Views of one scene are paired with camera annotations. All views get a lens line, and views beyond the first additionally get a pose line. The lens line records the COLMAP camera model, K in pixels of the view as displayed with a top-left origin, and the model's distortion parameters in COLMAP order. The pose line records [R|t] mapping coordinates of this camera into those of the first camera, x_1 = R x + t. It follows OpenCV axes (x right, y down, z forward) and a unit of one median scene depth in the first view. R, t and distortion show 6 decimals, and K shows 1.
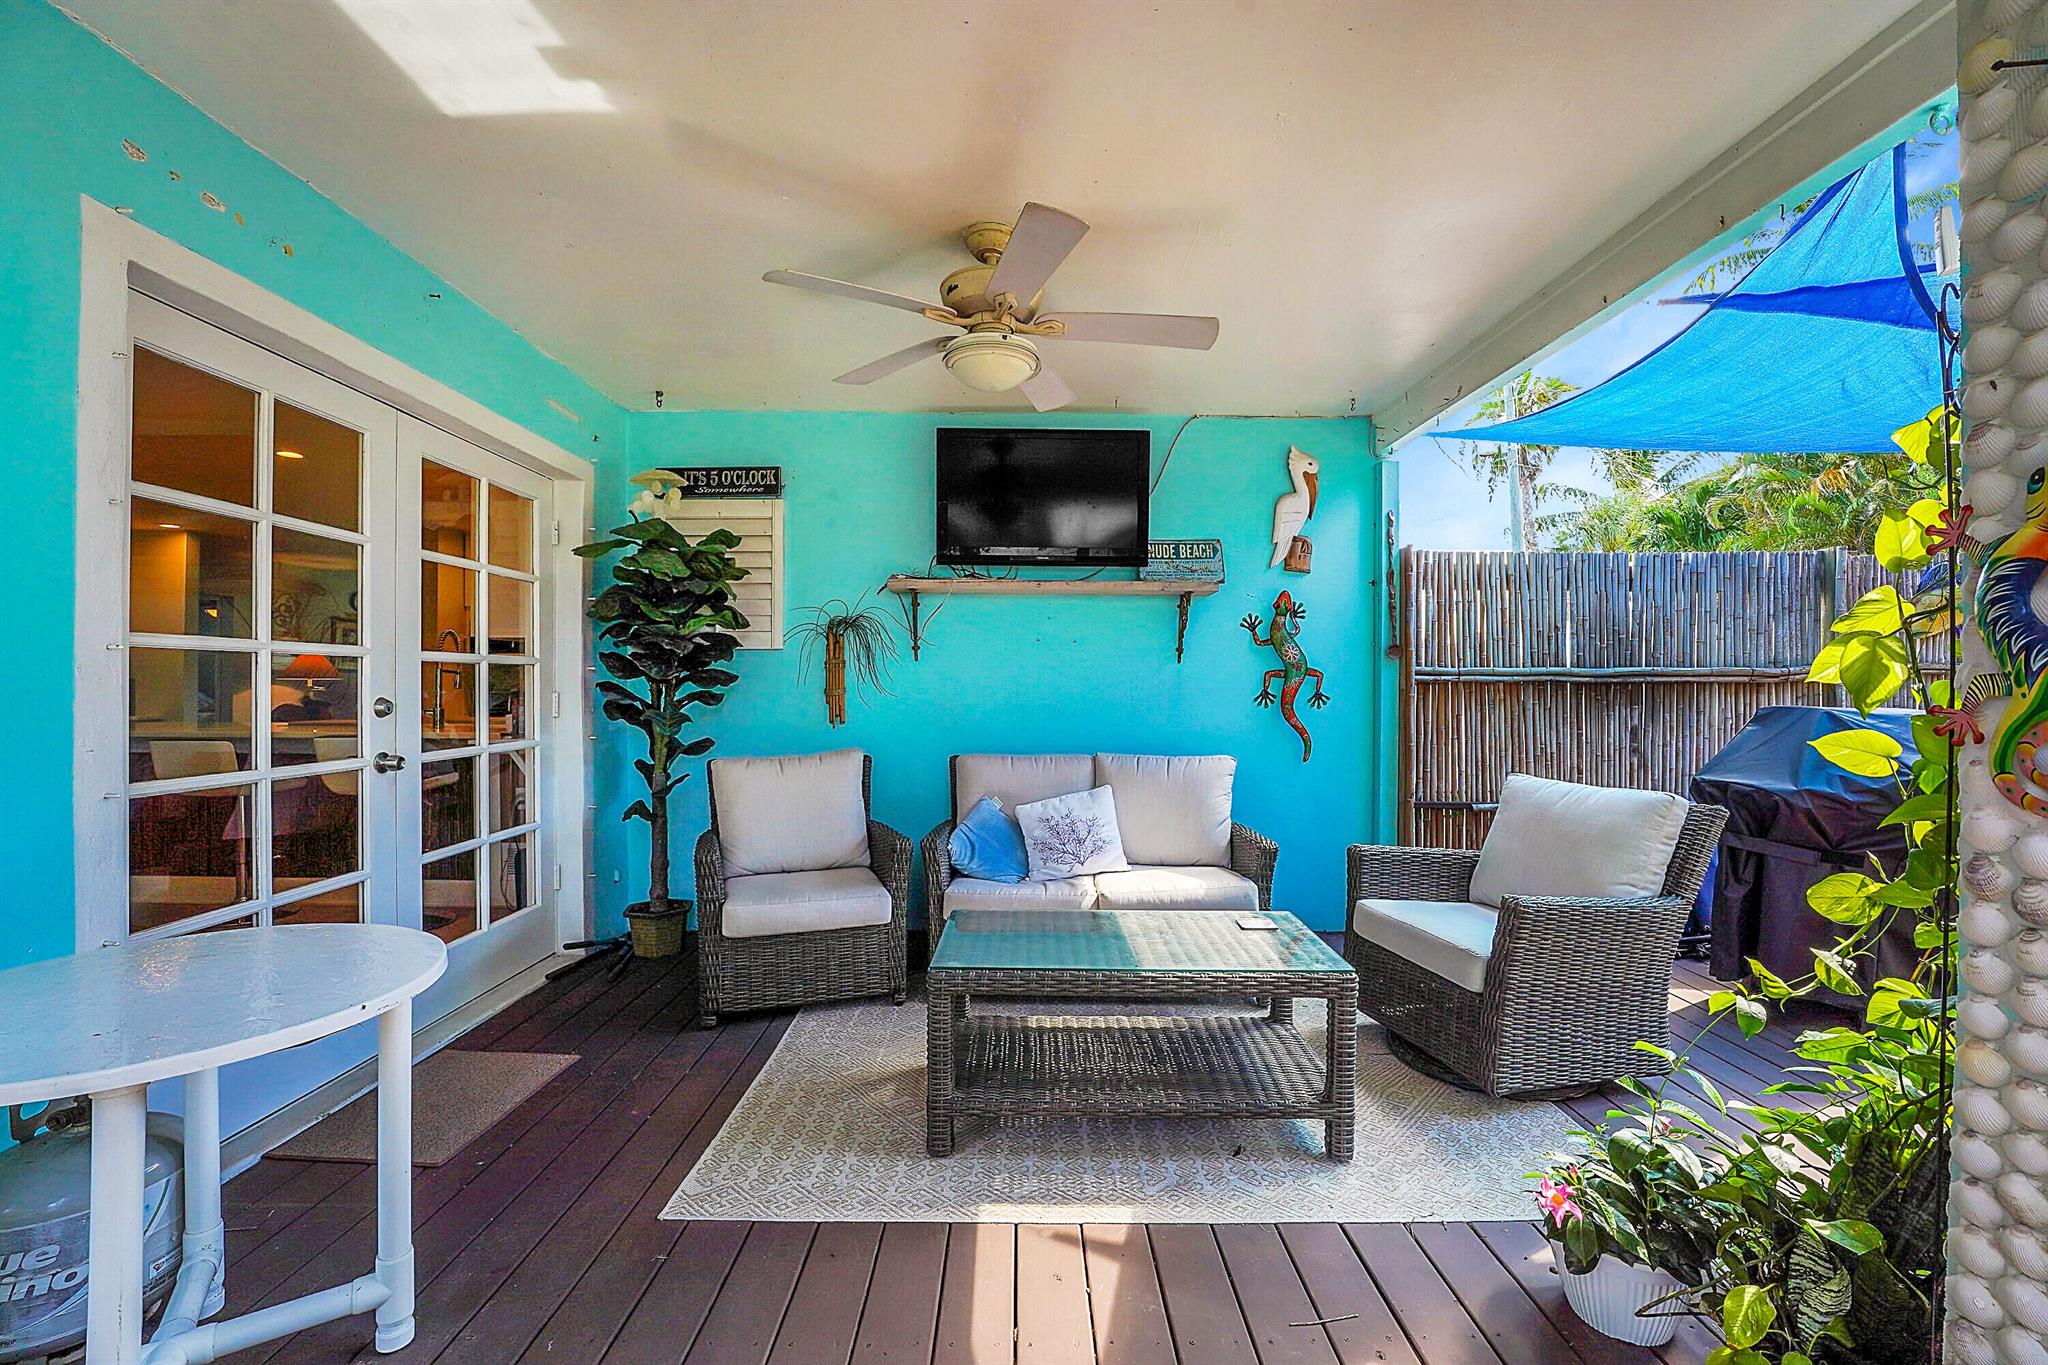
lens RADIAL K [[843.4, 0, 1022.1], [0, 843.4, 683.7], [0, 0, 1]] dist [-0.004852, 0.000647]
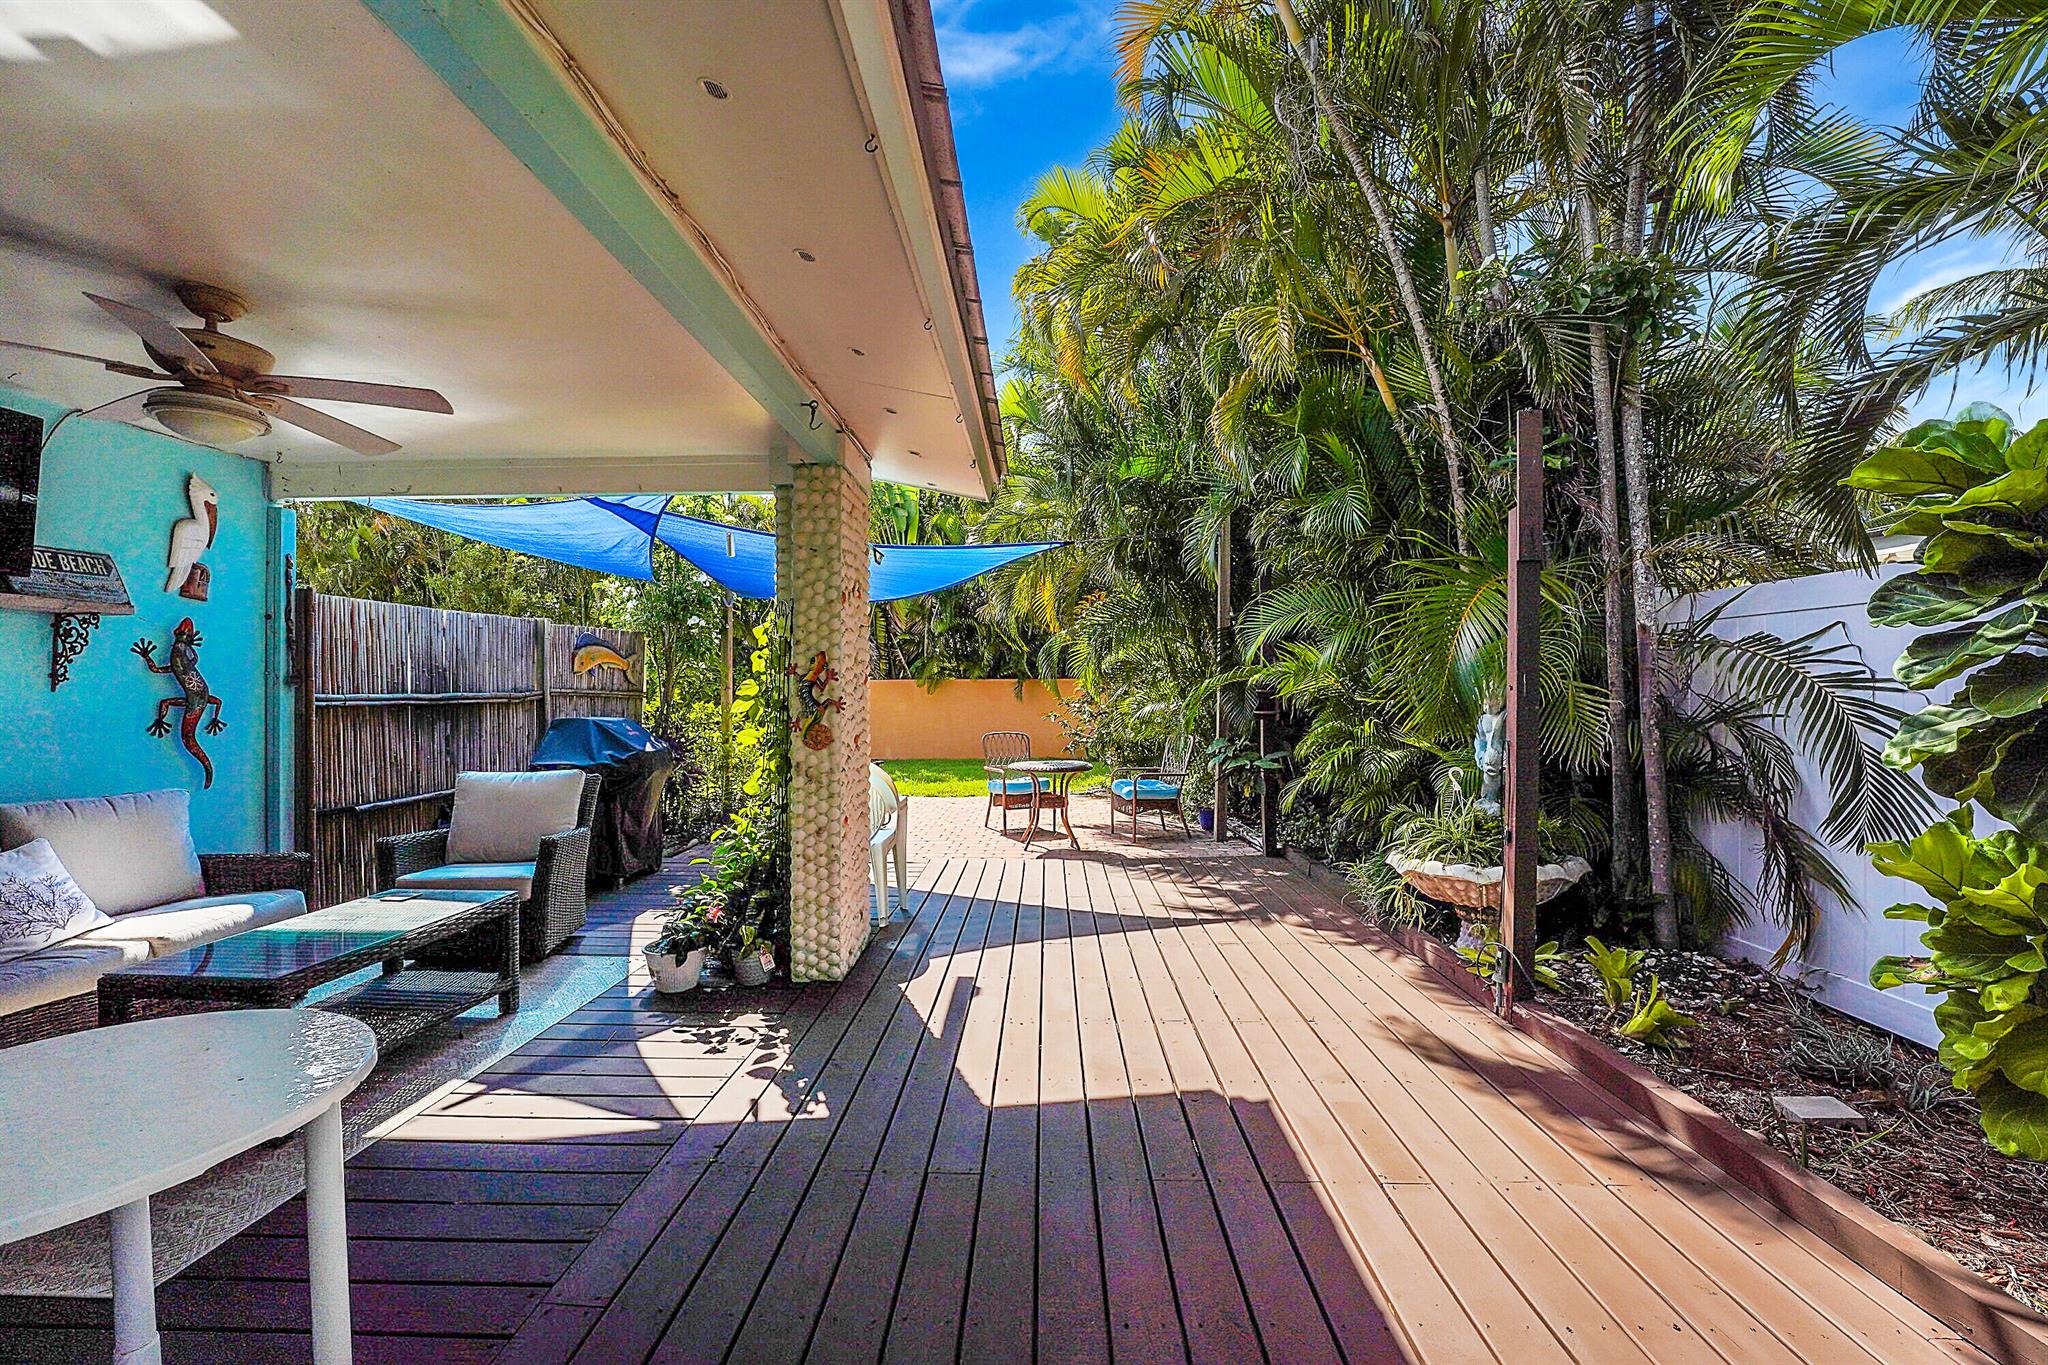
lens RADIAL K [[855.1, 0, 1027.0], [0, 855.1, 683.2], [0, 0, 1]] dist [0.000411, 0.000028]
pose [[0.048903, 0.003750, 0.998797, -0.641595], [-0.000878, 0.999993, -0.003712, -0.031060], [-0.998803, -0.000696, 0.048906, -0.031133]]
